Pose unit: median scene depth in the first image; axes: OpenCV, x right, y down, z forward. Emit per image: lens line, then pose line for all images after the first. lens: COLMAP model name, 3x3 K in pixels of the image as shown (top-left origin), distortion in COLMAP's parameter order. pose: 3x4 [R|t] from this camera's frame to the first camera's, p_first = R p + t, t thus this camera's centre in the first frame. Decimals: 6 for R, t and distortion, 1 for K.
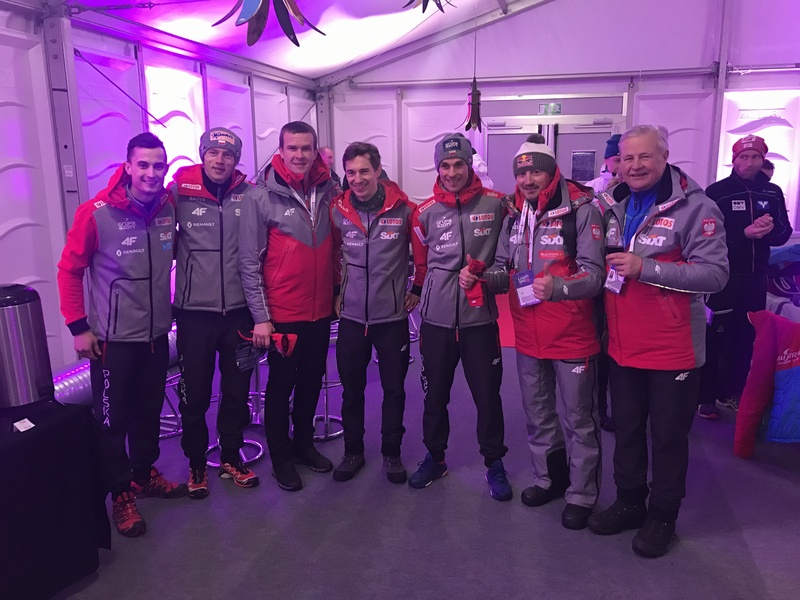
lens RADIAL K [[652.2, 0, 400.4], [0, 652.2, 301.3], [0, 0, 1]] dist [0.001462, 0.000383]
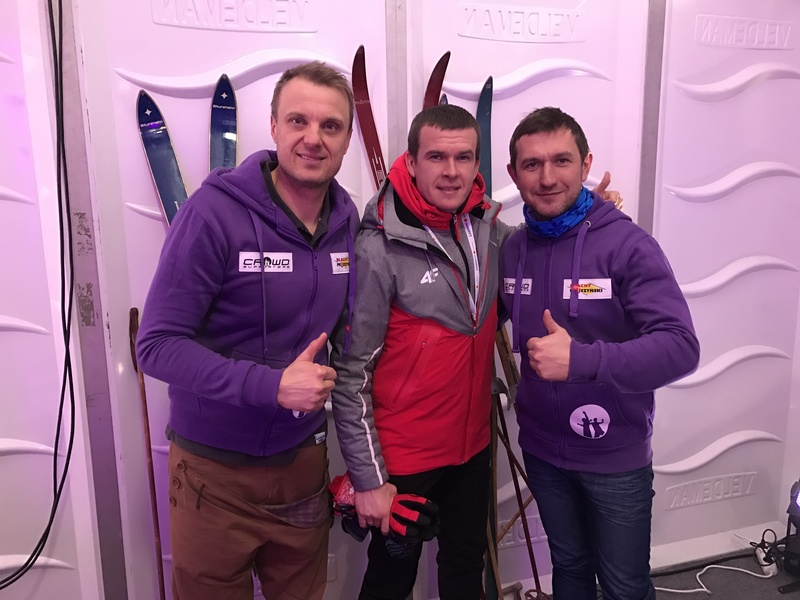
lens RADIAL K [[652.2, 0, 399.8], [0, 652.2, 298.3], [0, 0, 1]] dist [0.001462, 0.000383]
pose [[0.959966, 0.030743, -0.278424, -0.043947], [-0.041028, 0.998671, -0.031187, -0.101516], [0.277095, 0.041361, 0.959952, 0.483009]]
